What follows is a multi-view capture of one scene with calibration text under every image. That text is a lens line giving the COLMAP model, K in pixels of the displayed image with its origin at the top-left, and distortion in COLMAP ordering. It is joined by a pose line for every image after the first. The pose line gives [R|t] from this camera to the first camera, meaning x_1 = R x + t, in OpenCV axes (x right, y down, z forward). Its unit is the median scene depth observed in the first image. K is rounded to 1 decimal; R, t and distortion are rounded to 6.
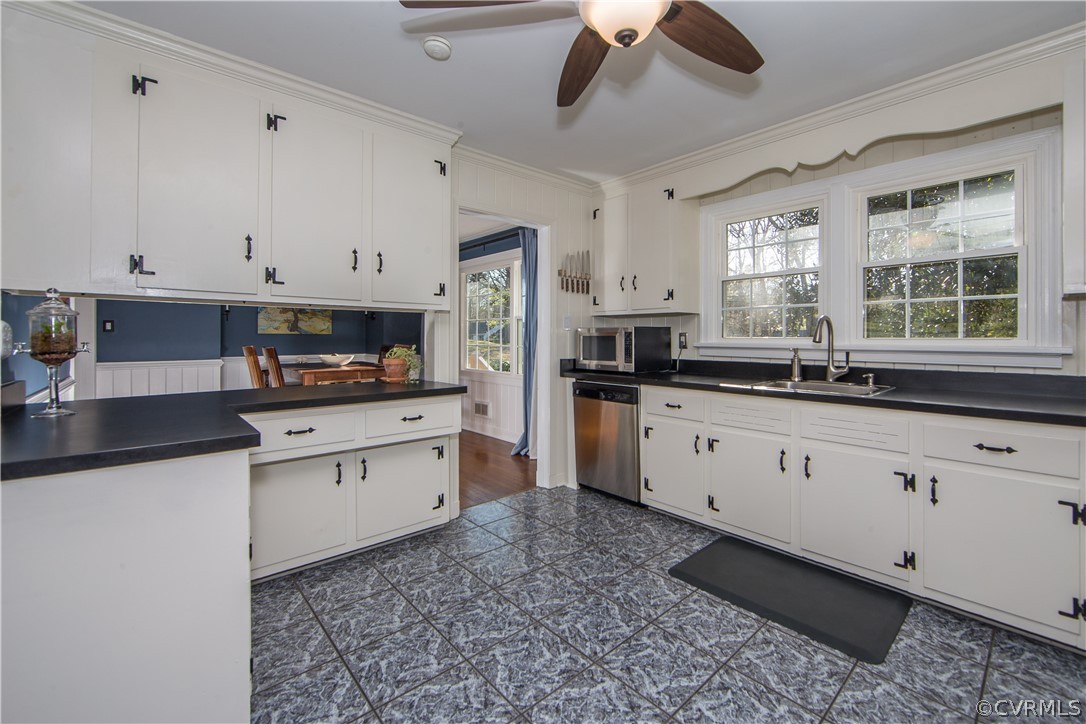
lens RADIAL K [[442.0, 0, 579.5], [0, 442.0, 338.8], [0, 0, 1]] dist [-0.013790, 0.002603]
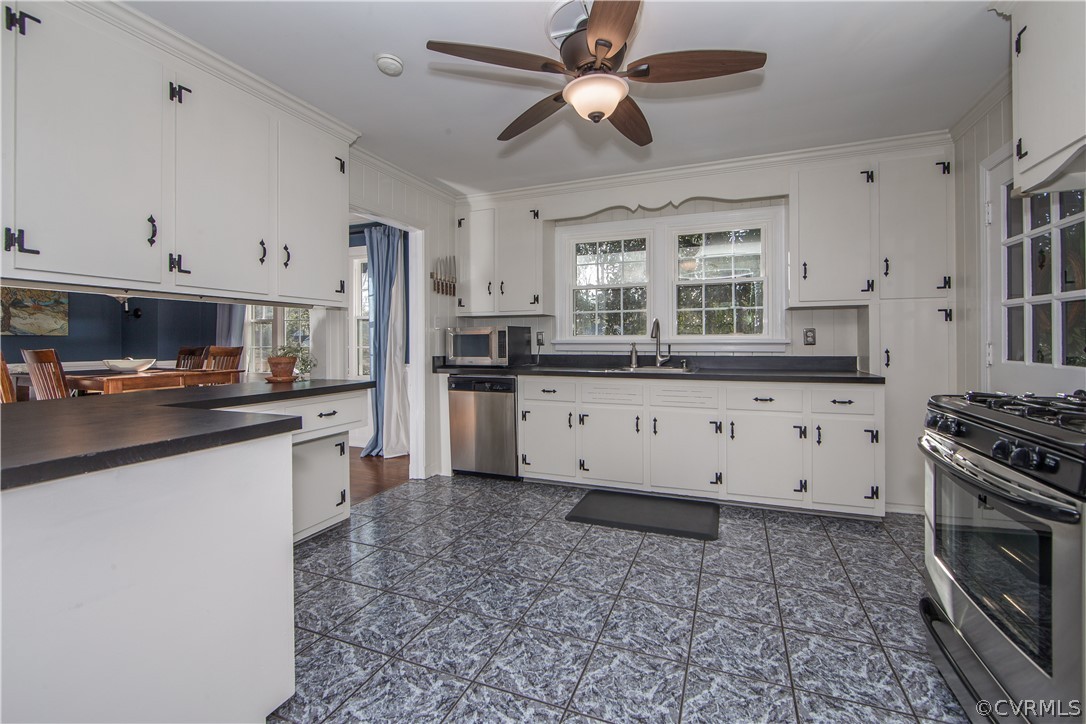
lens RADIAL K [[442.0, 0, 550.1], [0, 442.0, 344.2], [0, 0, 1]] dist [-0.013790, 0.002603]
pose [[0.907639, -0.007752, 0.419680, -0.316338], [0.007073, 0.999970, 0.003175, 0.020450], [-0.419692, 0.000087, 0.907667, -0.112693]]
